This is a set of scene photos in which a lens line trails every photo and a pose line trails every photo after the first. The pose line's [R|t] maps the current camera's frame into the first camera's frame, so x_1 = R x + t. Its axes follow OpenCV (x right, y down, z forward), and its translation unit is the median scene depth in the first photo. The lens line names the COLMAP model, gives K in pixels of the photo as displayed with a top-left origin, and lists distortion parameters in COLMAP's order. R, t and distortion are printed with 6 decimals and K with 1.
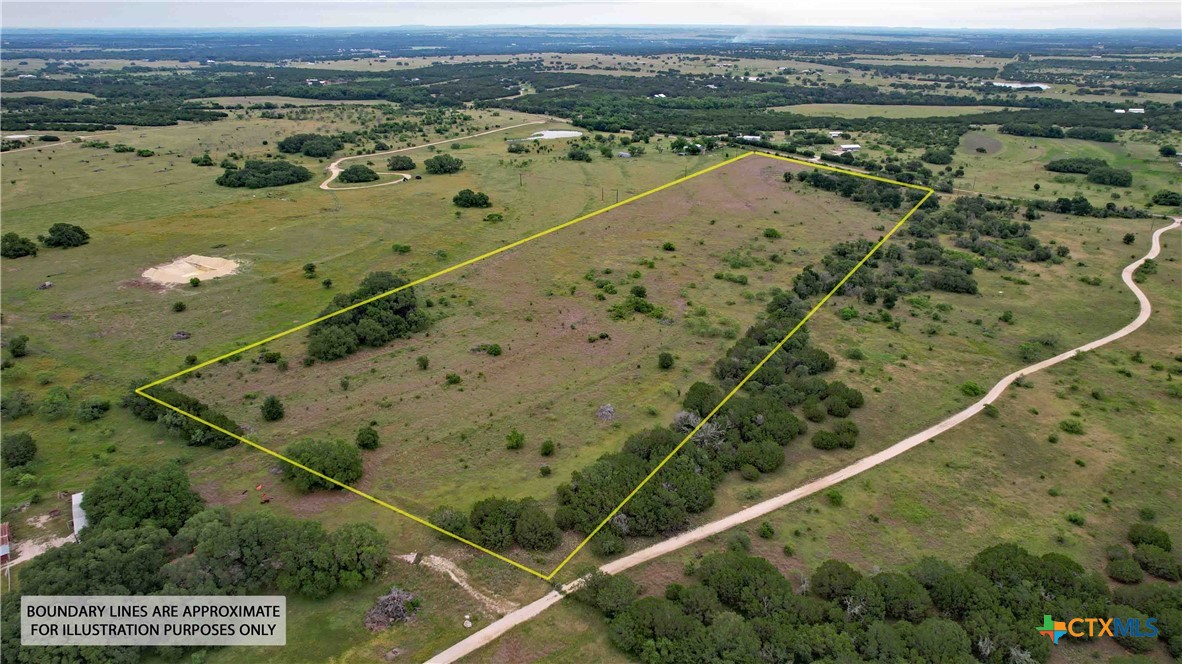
lens RADIAL K [[750.4, 0, 591.0], [0, 750.4, 332.0], [0, 0, 1]] dist [-0.075325, 0.070712]
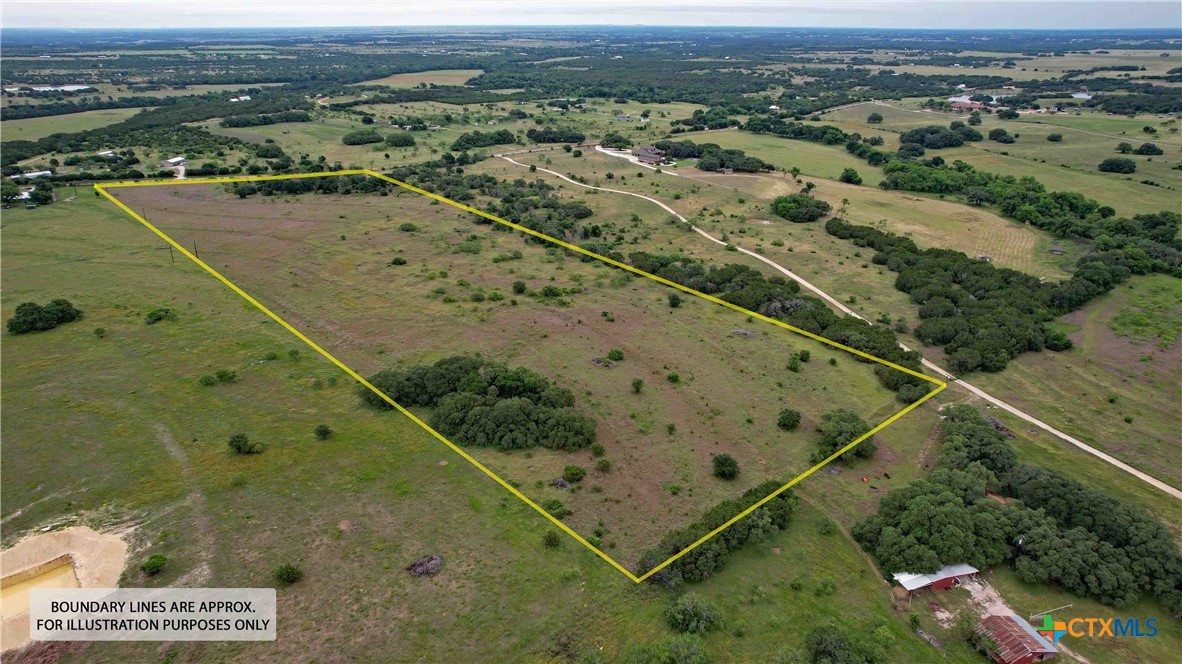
lens RADIAL K [[750.4, 0, 591.0], [0, 750.4, 332.0], [0, 0, 1]] dist [-0.075325, 0.070712]
pose [[0.288773, -0.371397, 0.882425, -0.468868], [0.370447, 0.893245, 0.254722, -0.125369], [-0.882825, 0.253335, 0.395528, 0.297757]]
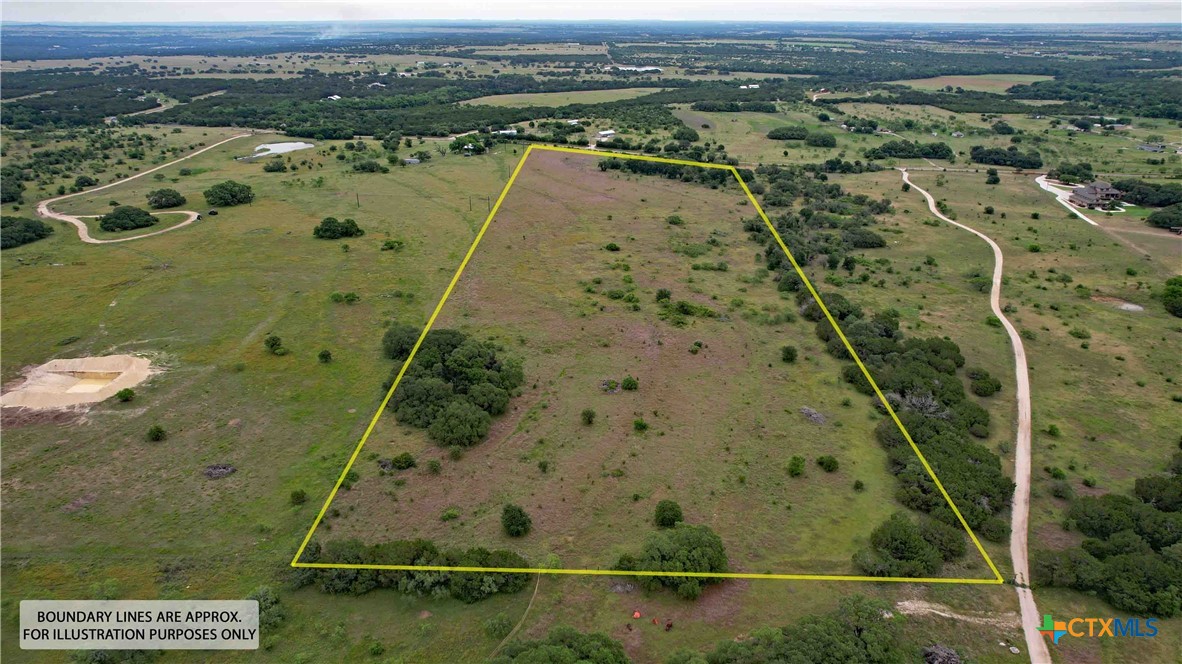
lens RADIAL K [[750.4, 0, 591.0], [0, 750.4, 332.0], [0, 0, 1]] dist [-0.075325, 0.070712]
pose [[0.861865, -0.199195, 0.466379, -0.269387], [0.196079, 0.979000, 0.055787, -0.044838], [-0.467698, 0.043366, 0.882824, 0.109287]]
